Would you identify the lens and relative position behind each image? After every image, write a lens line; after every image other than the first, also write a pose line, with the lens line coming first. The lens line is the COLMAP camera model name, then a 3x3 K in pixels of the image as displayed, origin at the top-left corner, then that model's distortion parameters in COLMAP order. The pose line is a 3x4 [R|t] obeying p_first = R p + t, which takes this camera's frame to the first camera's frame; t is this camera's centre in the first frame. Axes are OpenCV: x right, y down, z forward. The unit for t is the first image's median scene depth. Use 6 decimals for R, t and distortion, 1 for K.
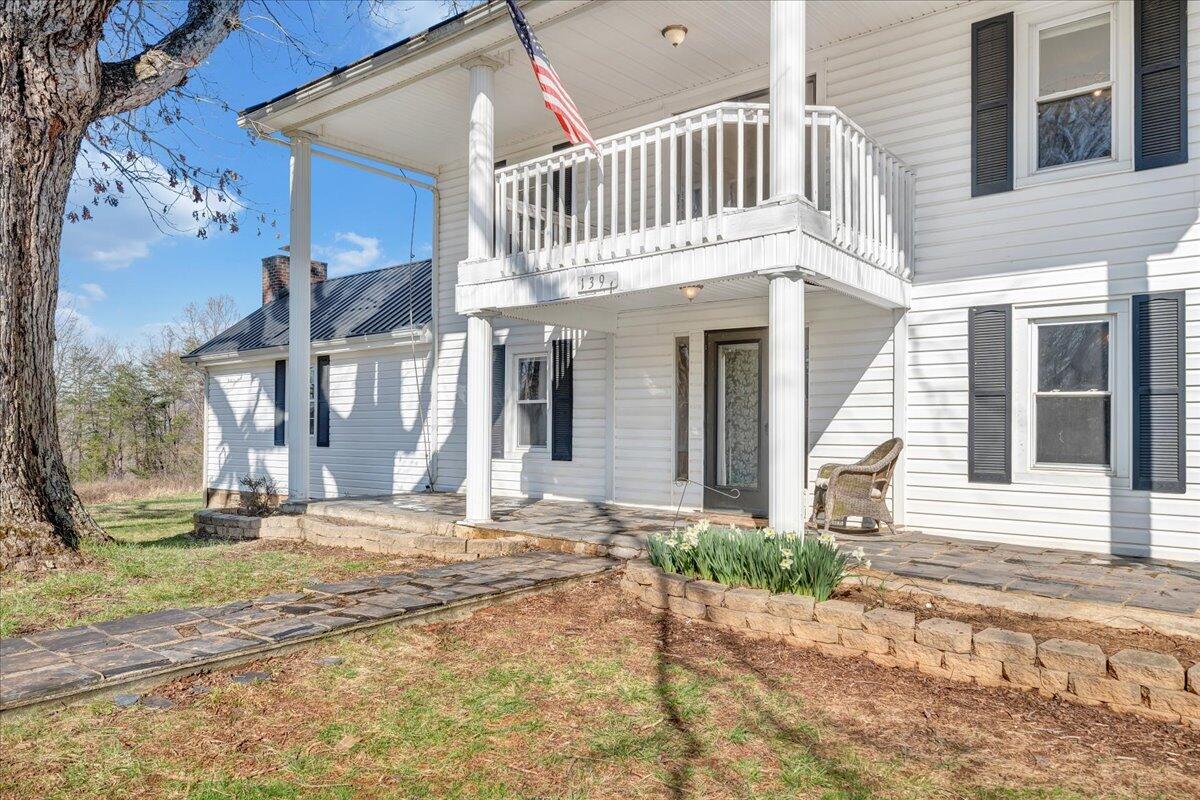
lens RADIAL K [[800.5, 0, 608.8], [0, 800.5, 405.7], [0, 0, 1]] dist [-0.001239, -0.000340]
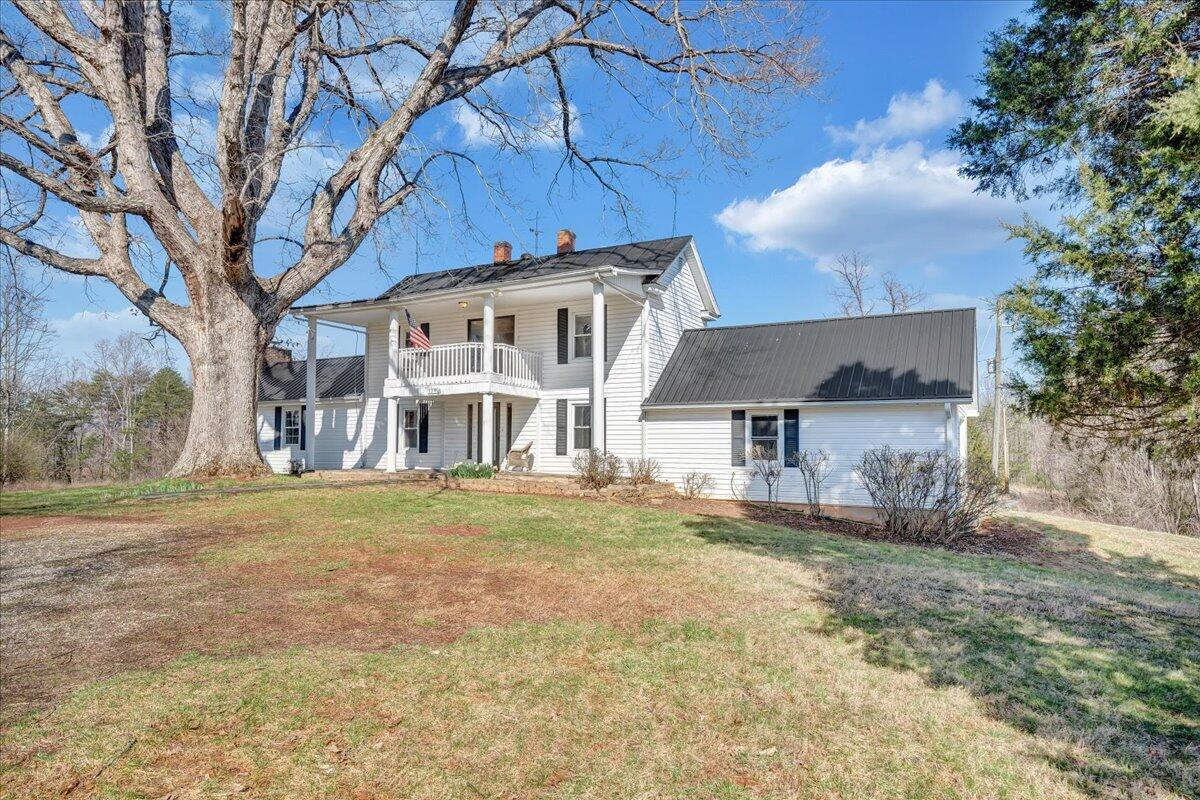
lens RADIAL K [[632.4, 0, 584.9], [0, 632.4, 417.1], [0, 0, 1]] dist [0.006201, -0.000558]
pose [[0.984030, 0.006248, 0.177895, 0.119658], [-0.002804, 0.999804, -0.019606, -0.005613], [-0.177983, 0.018794, 0.983854, -1.420798]]
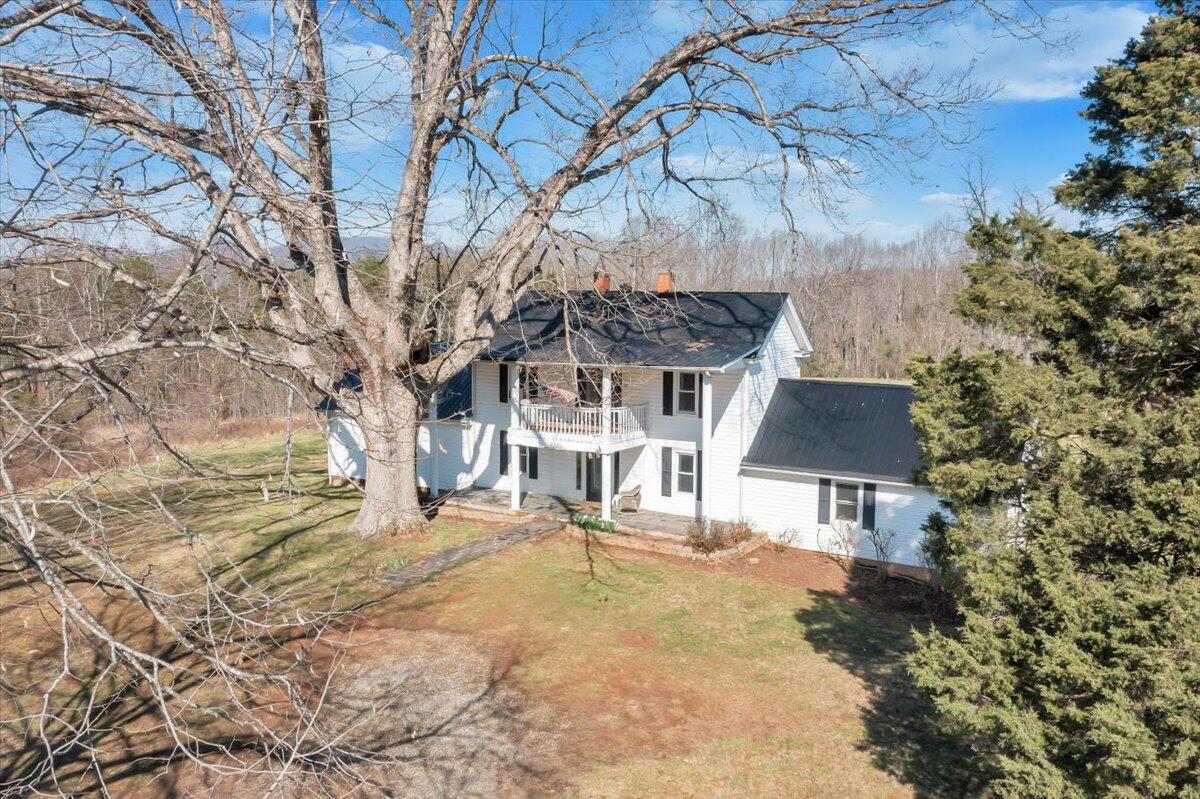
lens RADIAL K [[800.5, 0, 605.2], [0, 800.5, 402.4], [0, 0, 1]] dist [-0.001239, -0.000340]
pose [[0.990602, -0.012982, 0.136158, -0.259555], [-0.001991, 0.994012, 0.109256, -0.682140], [-0.136761, -0.108500, 0.984644, -2.329342]]
